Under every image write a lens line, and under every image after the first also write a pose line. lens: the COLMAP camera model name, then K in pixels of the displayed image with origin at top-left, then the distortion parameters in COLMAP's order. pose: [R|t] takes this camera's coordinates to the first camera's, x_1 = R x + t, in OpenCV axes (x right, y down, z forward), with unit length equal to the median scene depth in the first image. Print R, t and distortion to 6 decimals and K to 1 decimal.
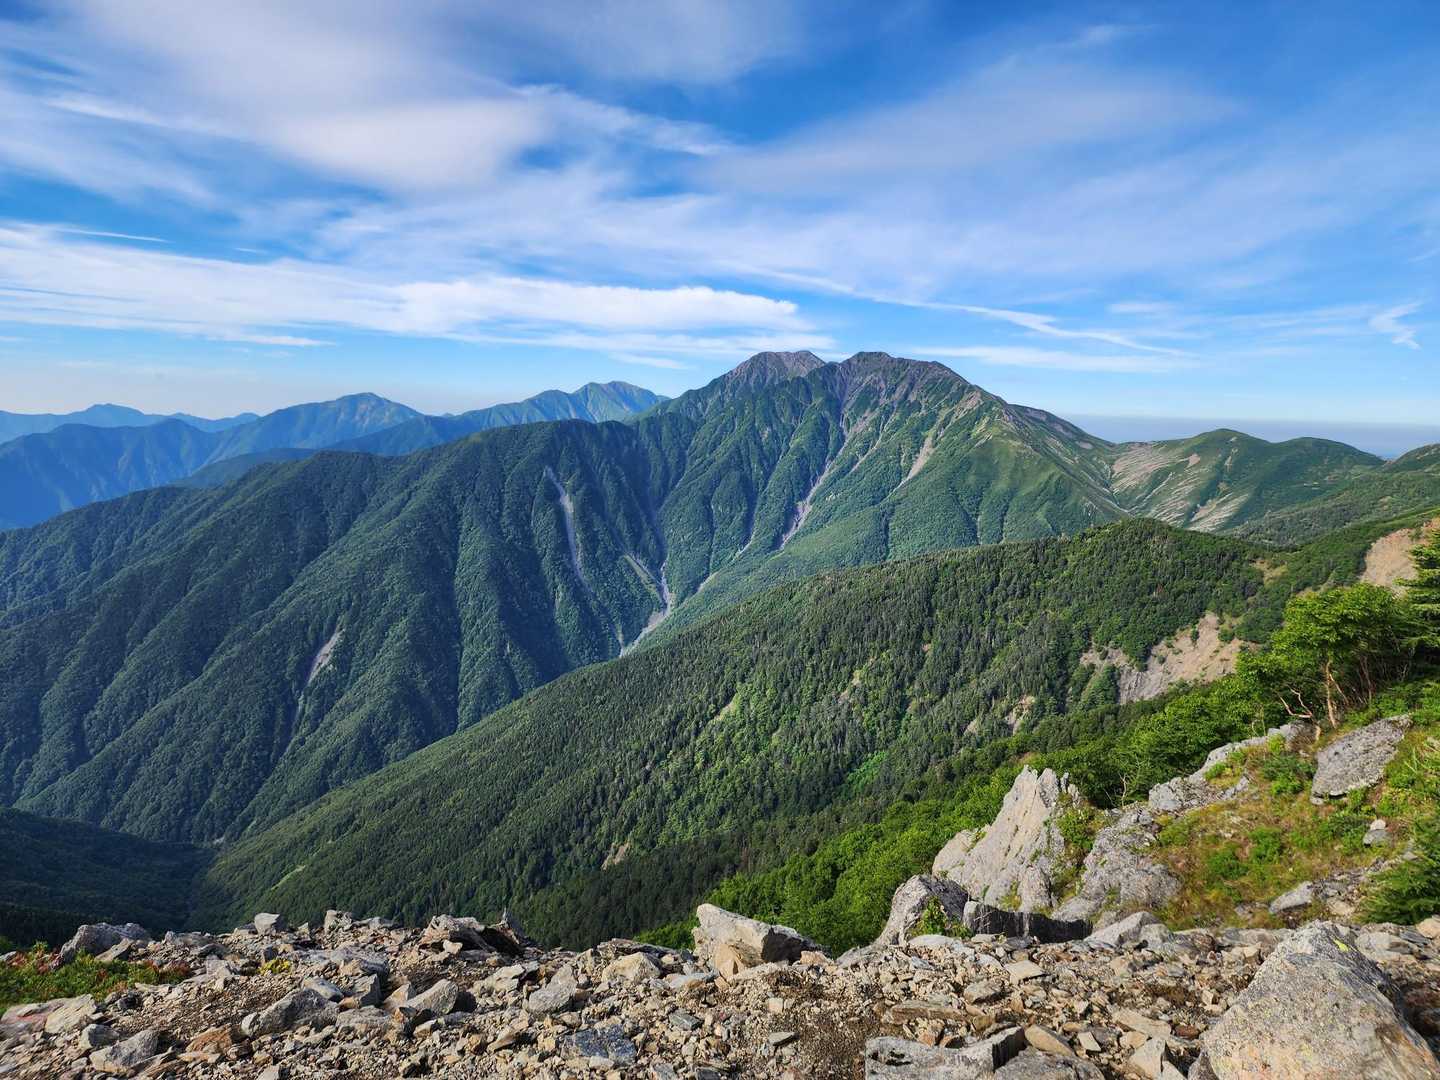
lens RADIAL K [[2797.6, 0, 720.0], [0, 2797.6, 540.0], [0, 0, 1]] dist [0.598294, -4.851744]
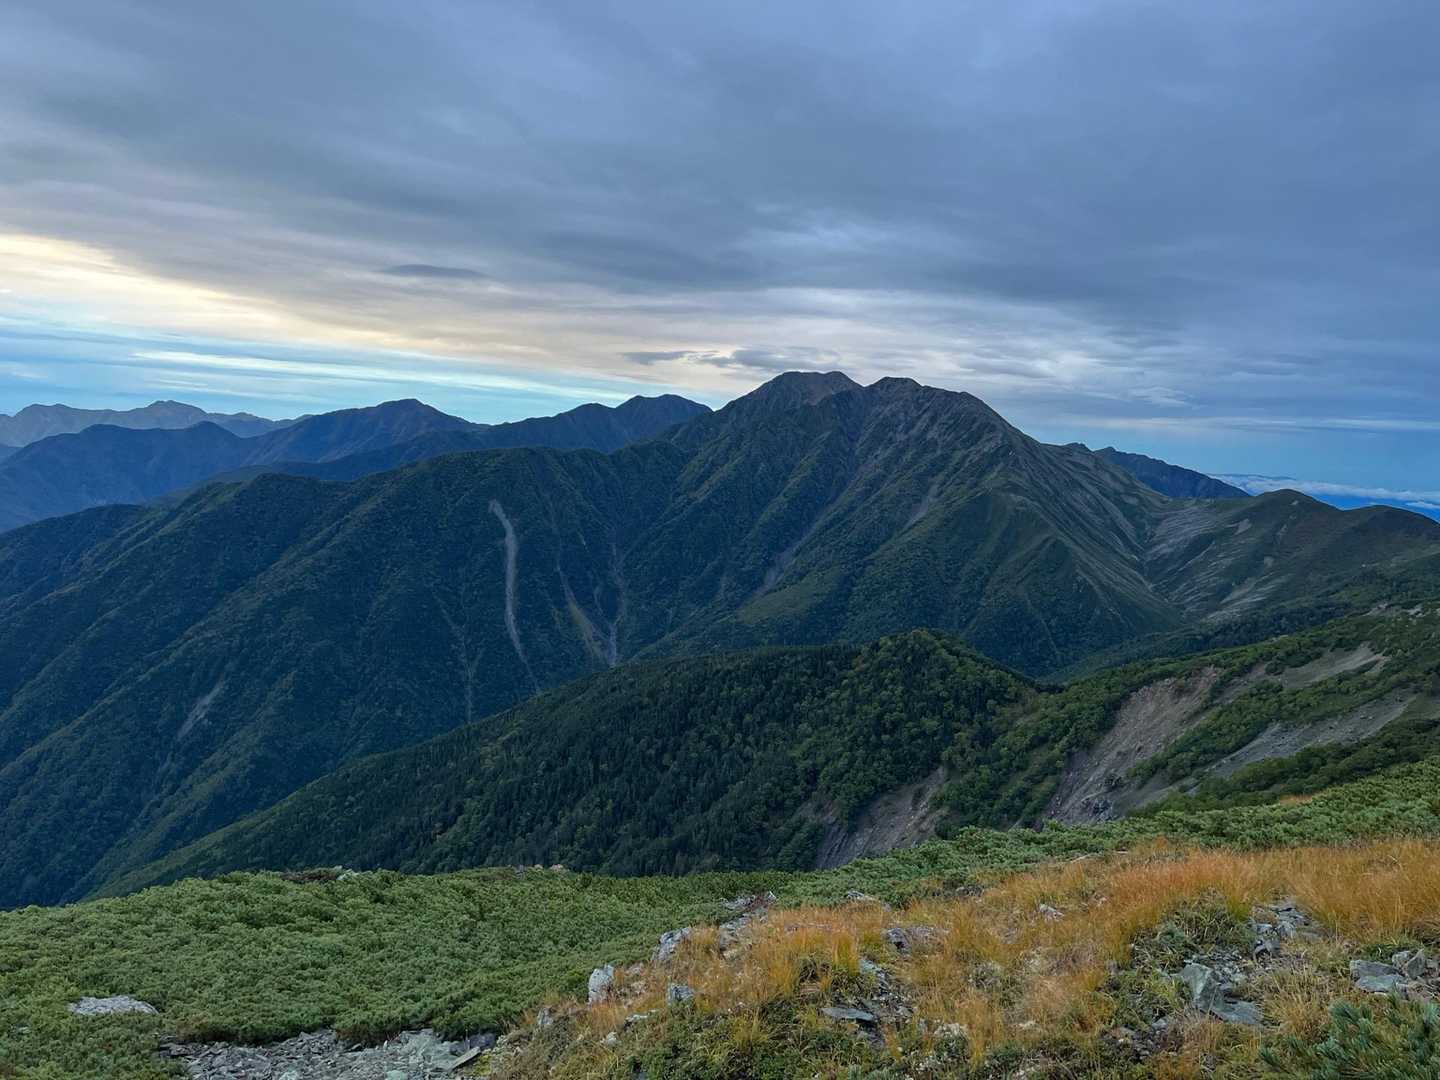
lens RADIAL K [[2797.6, 0, 720.0], [0, 2797.6, 540.0], [0, 0, 1]] dist [0.598294, -4.851744]
pose [[0.956460, 0.047501, -0.287971, 0.263511], [-0.037691, 0.998508, 0.039521, -0.051912], [0.289418, -0.026946, 0.956823, 0.174174]]
